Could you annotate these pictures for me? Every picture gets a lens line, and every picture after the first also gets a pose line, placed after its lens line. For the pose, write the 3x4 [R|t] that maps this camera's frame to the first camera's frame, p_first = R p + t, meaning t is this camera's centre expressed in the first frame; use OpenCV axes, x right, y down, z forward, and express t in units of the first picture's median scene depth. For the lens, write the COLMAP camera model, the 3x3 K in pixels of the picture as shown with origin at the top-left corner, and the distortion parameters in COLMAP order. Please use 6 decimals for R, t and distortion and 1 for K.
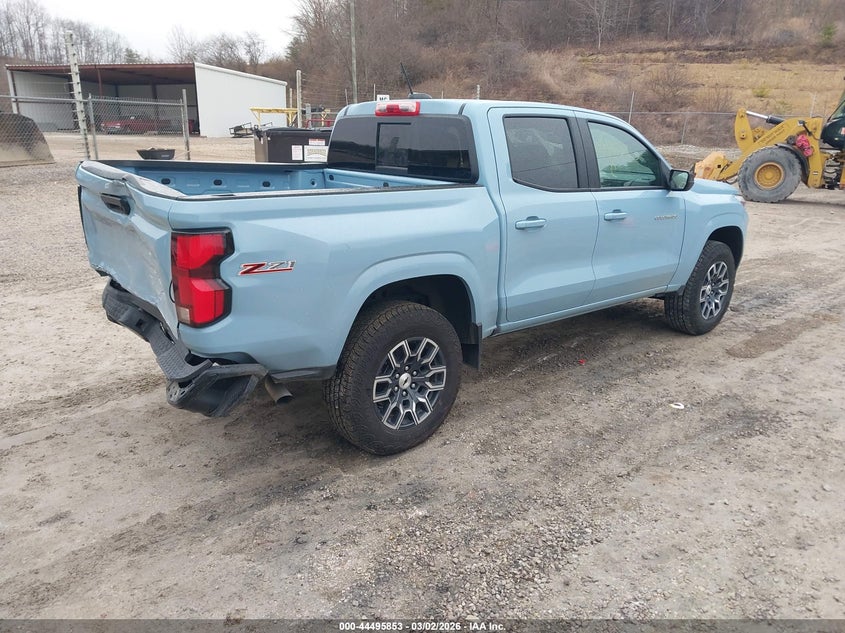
lens RADIAL K [[630.6, 0, 422.5], [0, 630.6, 316.5], [0, 0, 1]] dist [0.035325, -0.005312]
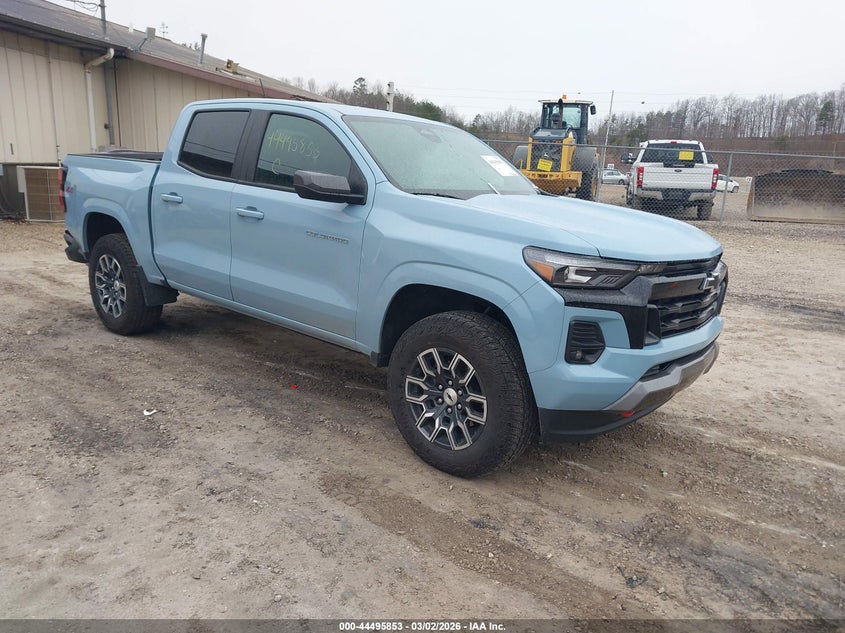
lens RADIAL K [[630.6, 0, 422.5], [0, 630.6, 316.5], [0, 0, 1]] dist [0.035325, -0.005312]
pose [[0.152246, 0.240644, -0.958599, 1.156042], [-0.290821, 0.937873, 0.189252, -0.250361], [0.944587, 0.249968, 0.212772, 0.993142]]
